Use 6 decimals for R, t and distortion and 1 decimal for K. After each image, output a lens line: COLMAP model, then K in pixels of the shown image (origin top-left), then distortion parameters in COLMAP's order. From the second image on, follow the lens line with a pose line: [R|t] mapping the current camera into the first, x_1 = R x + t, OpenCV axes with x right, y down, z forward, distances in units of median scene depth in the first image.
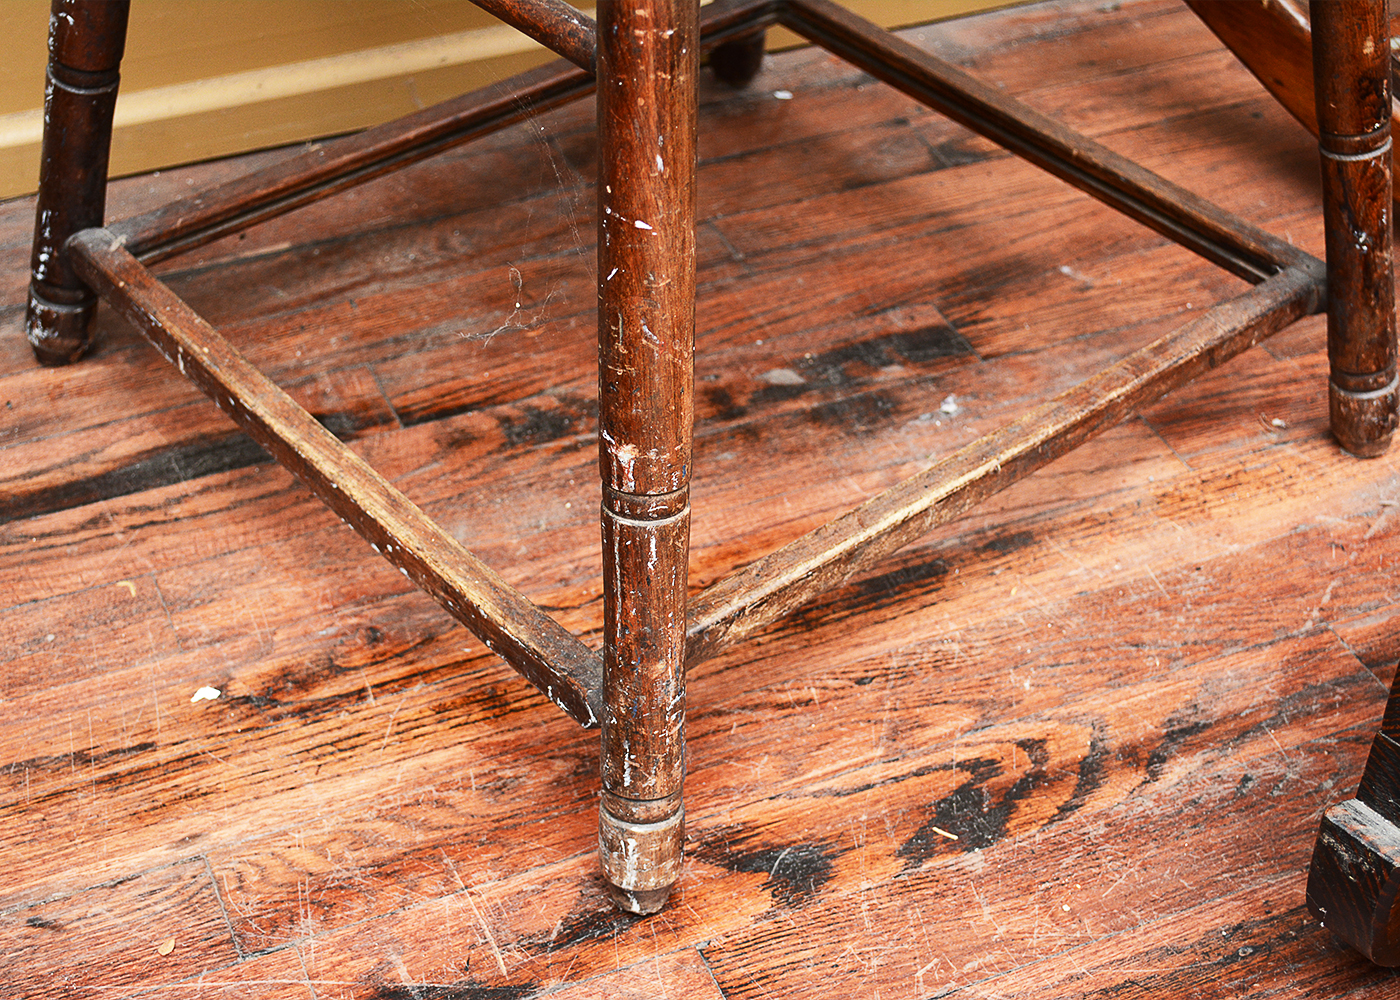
lens RADIAL K [[2306.0, 0, 694.9], [0, 2306.0, 469.8], [0, 0, 1]] dist [-0.006150, 0.000000]
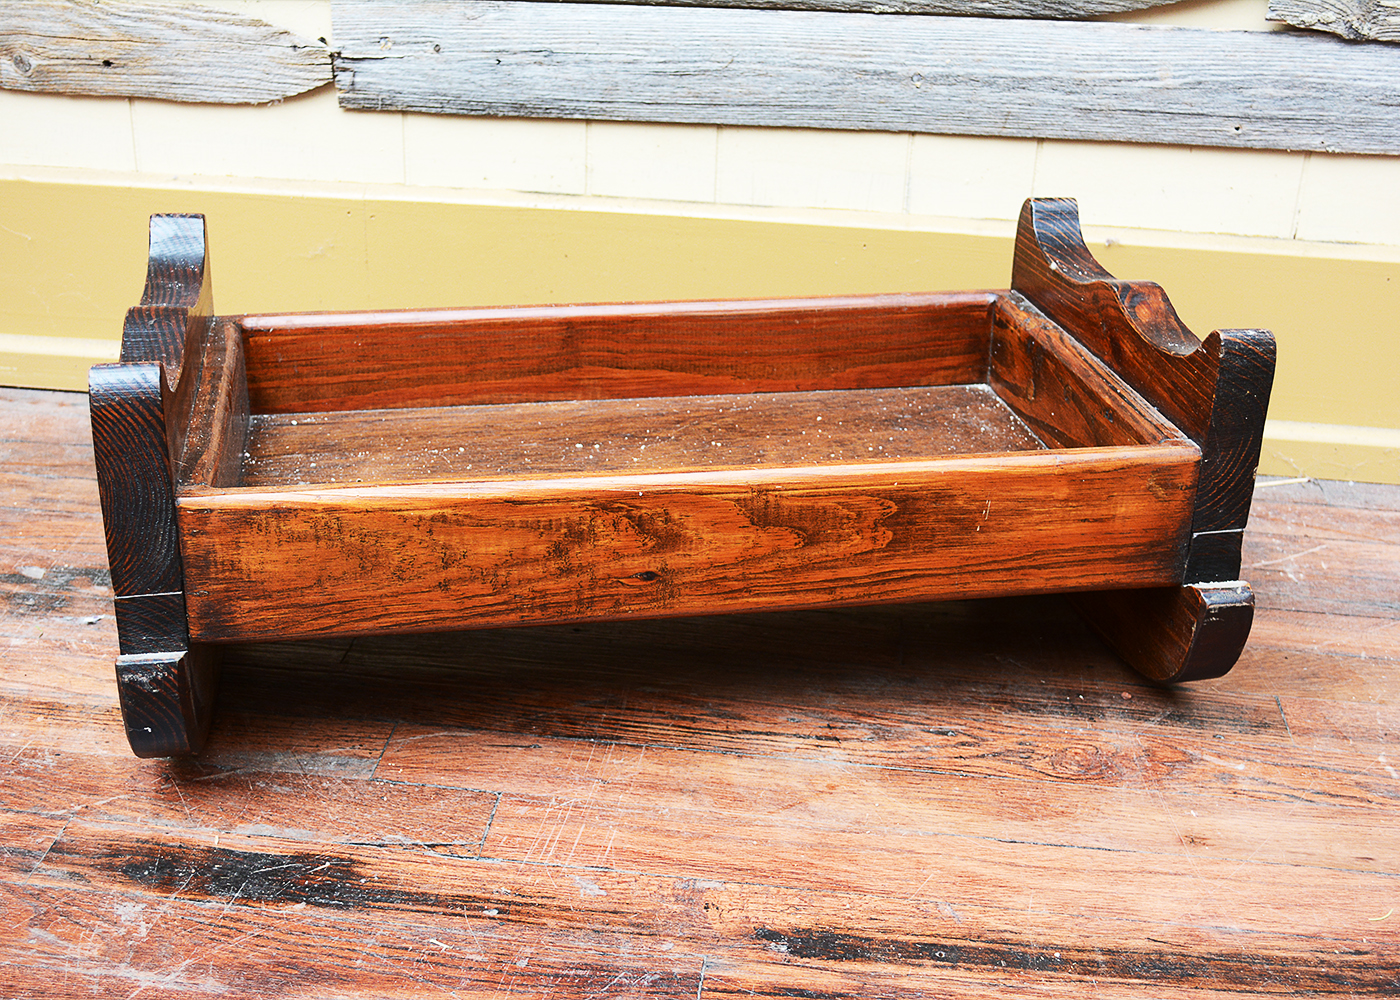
lens RADIAL K [[1690.1, 0, 702.8], [0, 1690.1, 520.4], [0, 0, 1]] dist [-0.048527, 0.000000]
pose [[0.866320, 0.223869, -0.446512, 0.954278], [-0.320101, 0.935071, -0.152239, -0.051972], [0.383439, 0.274816, 0.881732, 0.321510]]
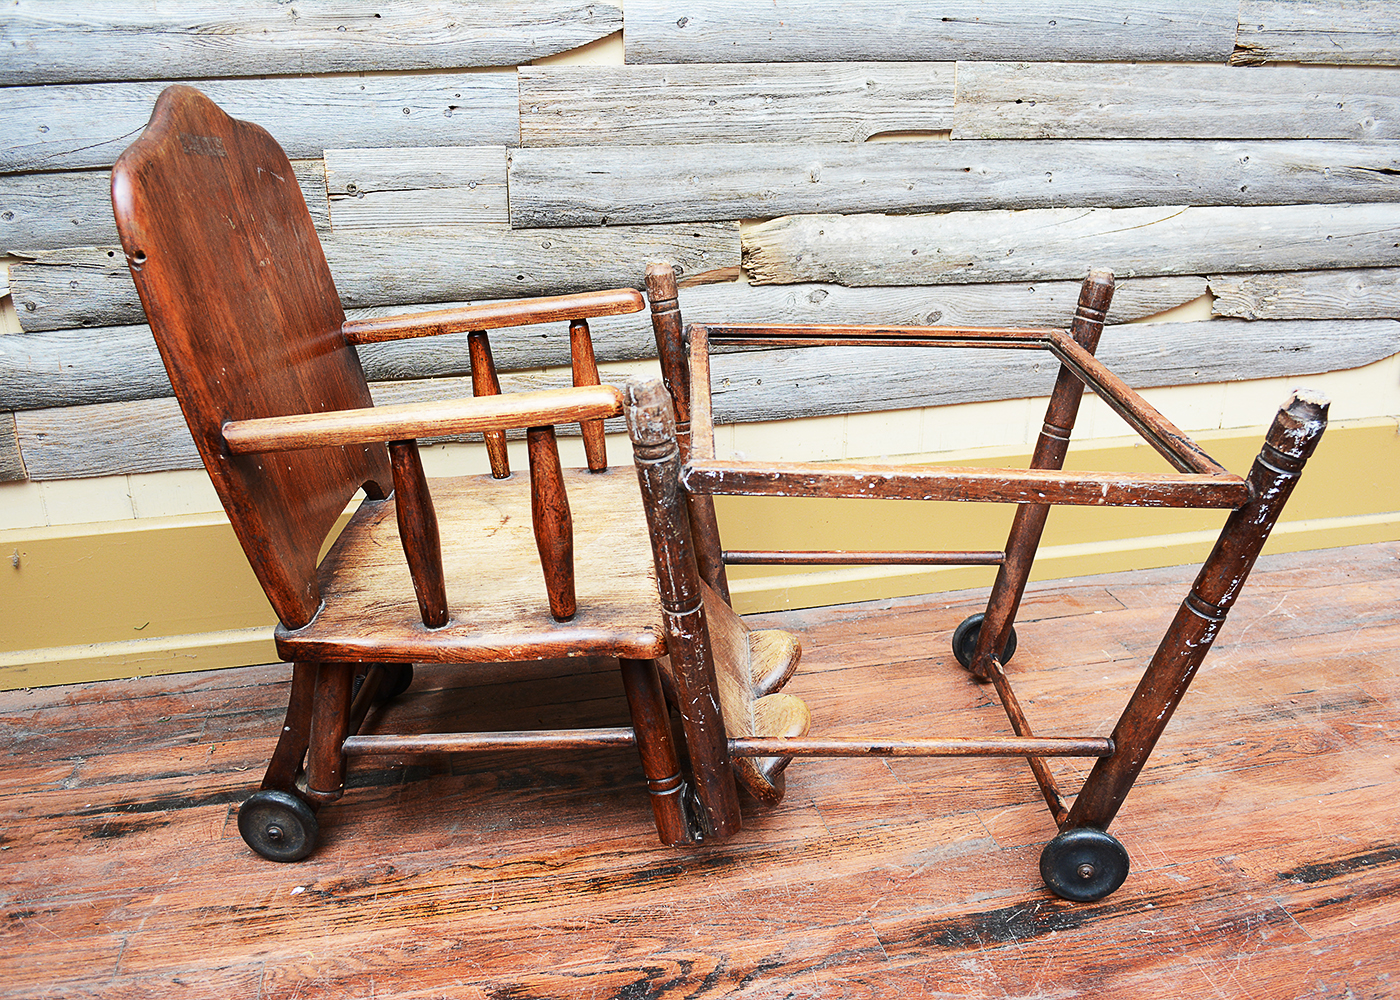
lens RADIAL K [[1171.0, 0, 699.5], [0, 1171.0, 496.3], [0, 0, 1]] dist [-0.083880, 0.013812]
pose [[0.980245, 0.042443, -0.193179, 0.318565], [-0.098679, 0.951408, -0.291693, 0.028382], [0.171412, 0.304994, 0.936801, -0.013365]]
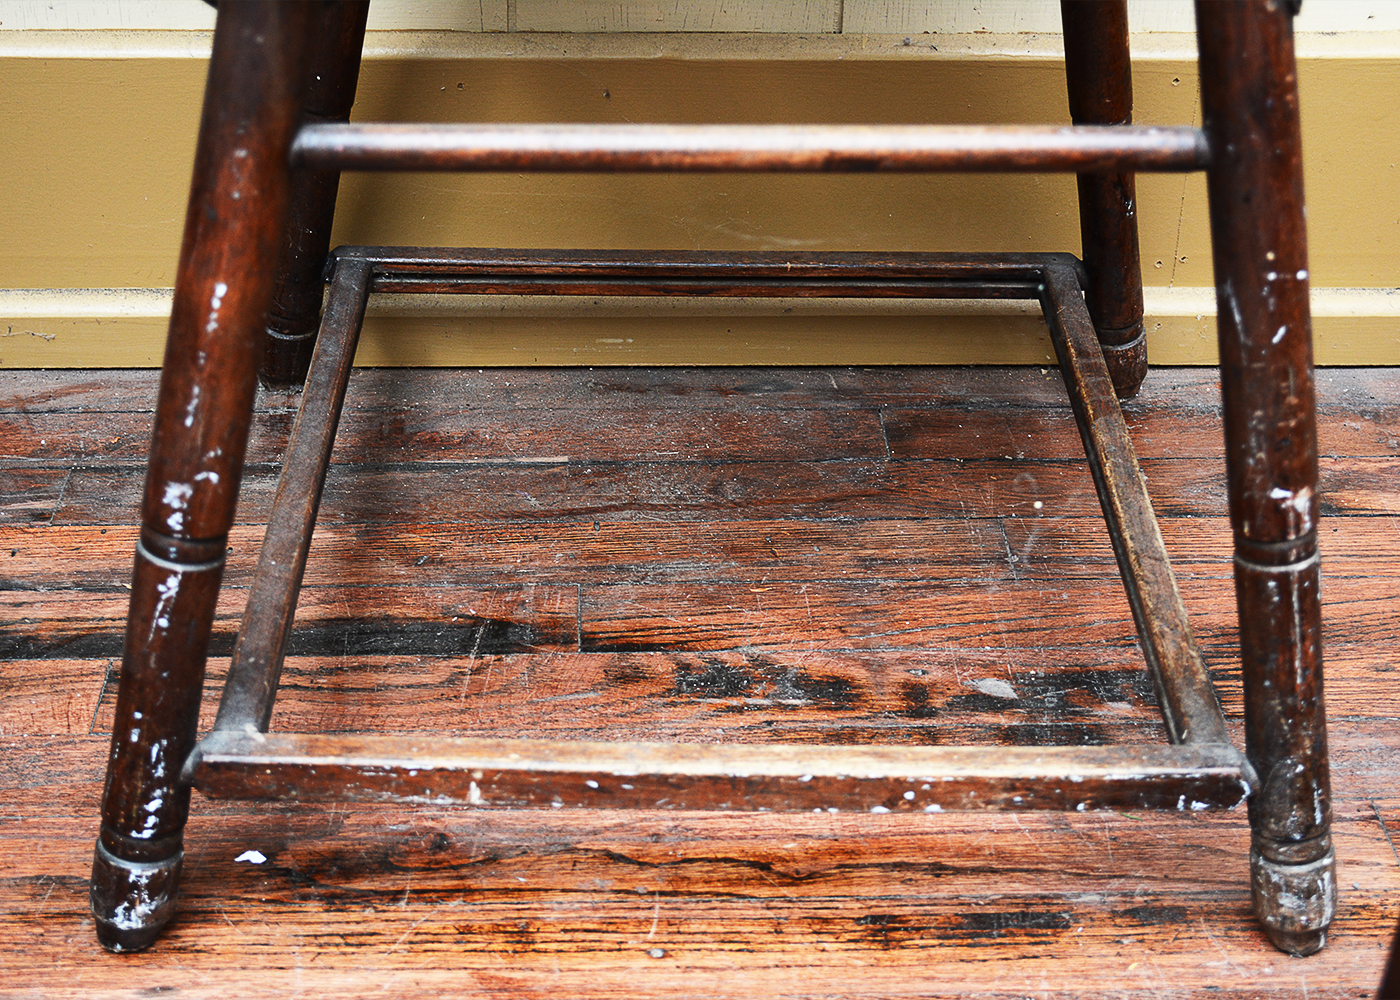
lens RADIAL K [[2401.9, 0, 701.0], [0, 2401.9, 491.3], [0, 0, 1]] dist [-0.001441, 0.000000]
pose [[0.932138, 0.183132, -0.312381, 0.248469], [-0.224620, 0.969078, -0.102145, 0.008679], [0.284016, 0.165380, 0.944449, 0.072053]]
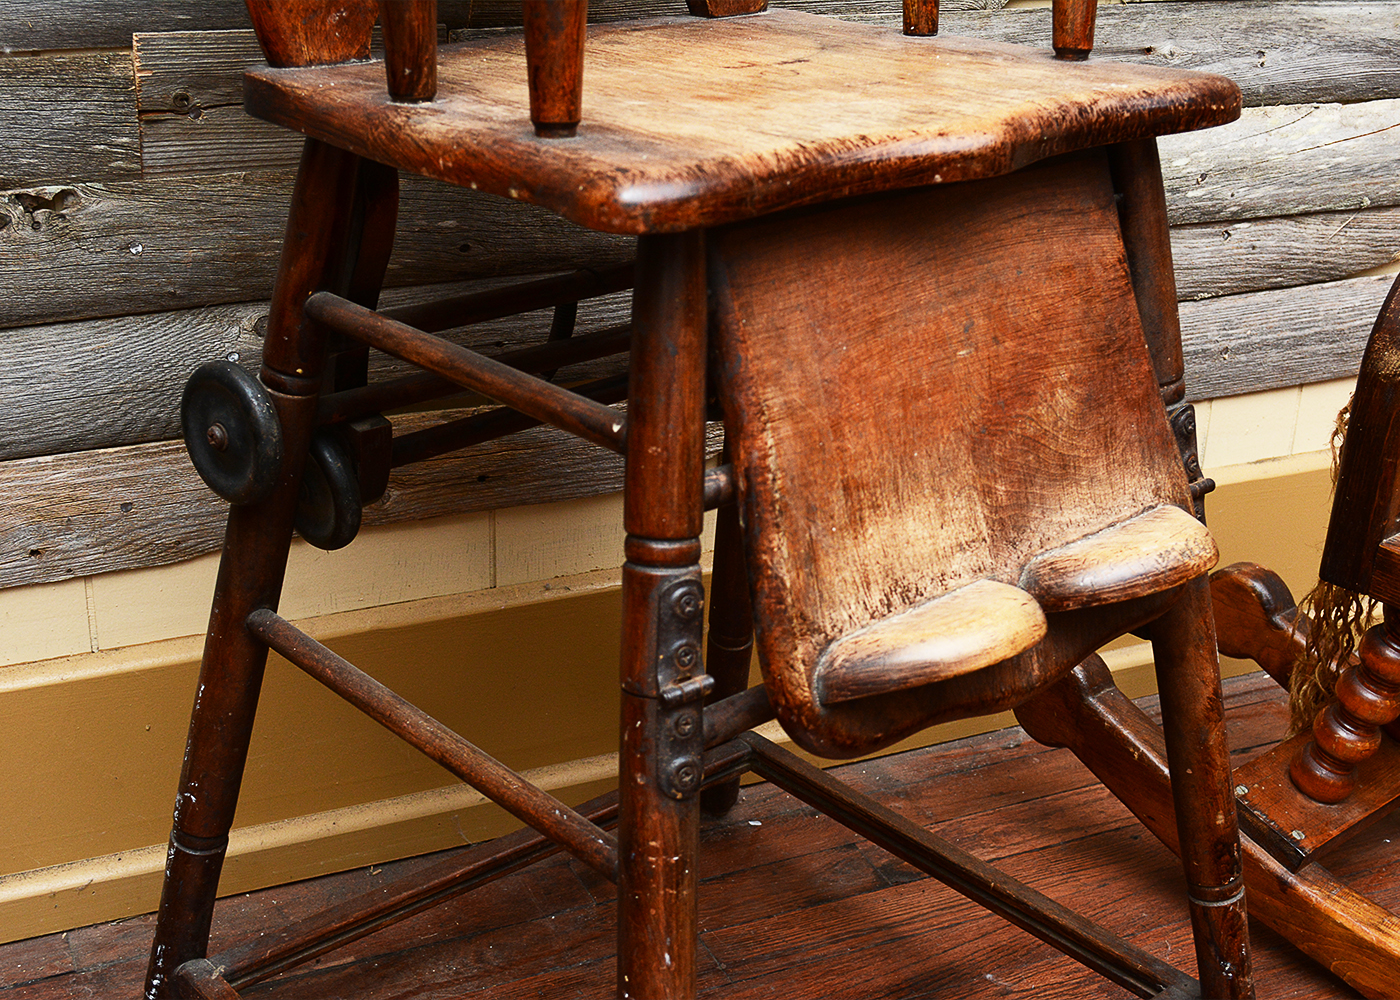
lens RADIAL K [[1913.8, 0, 699.0], [0, 1913.8, 492.9], [0, 0, 1]] dist [-0.029209, 0.000000]
pose [[0.999884, -0.002321, 0.015065, -0.009785], [0.006448, 0.959959, -0.280068, -0.063022], [-0.013812, 0.280132, 0.959862, -0.053742]]
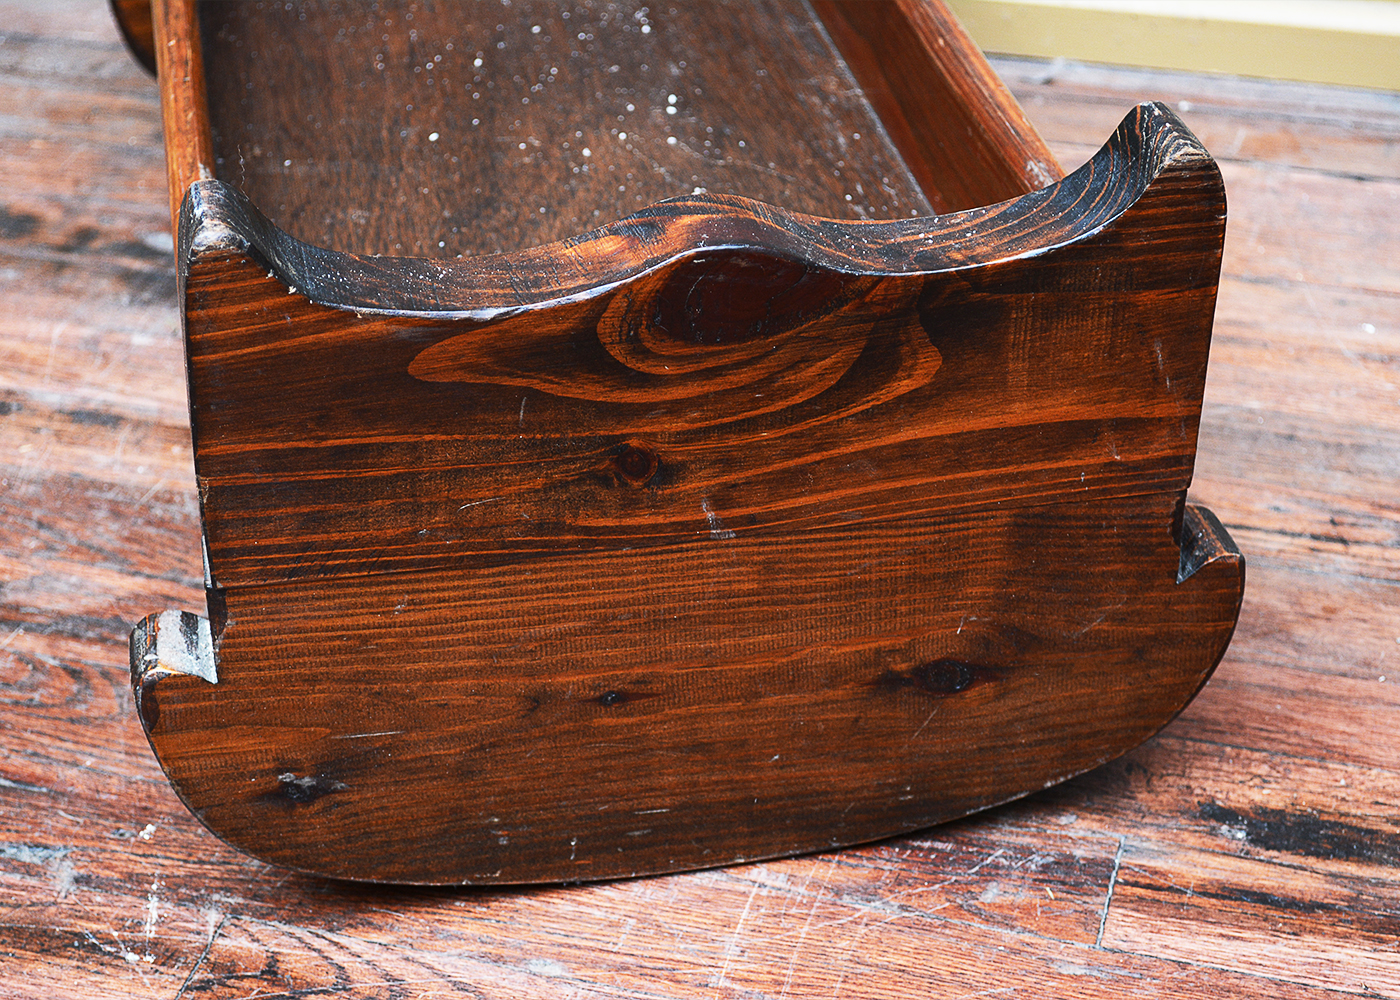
lens RADIAL K [[2757.7, 0, 695.7], [0, 2757.7, 499.0], [0, 0, 1]] dist [0.017661, 0.000000]
pose [[0.772174, 0.312496, -0.553258, 0.999384], [-0.375114, 0.926979, 0.000043, -0.029199], [0.512871, 0.207502, 0.833010, 0.243550]]
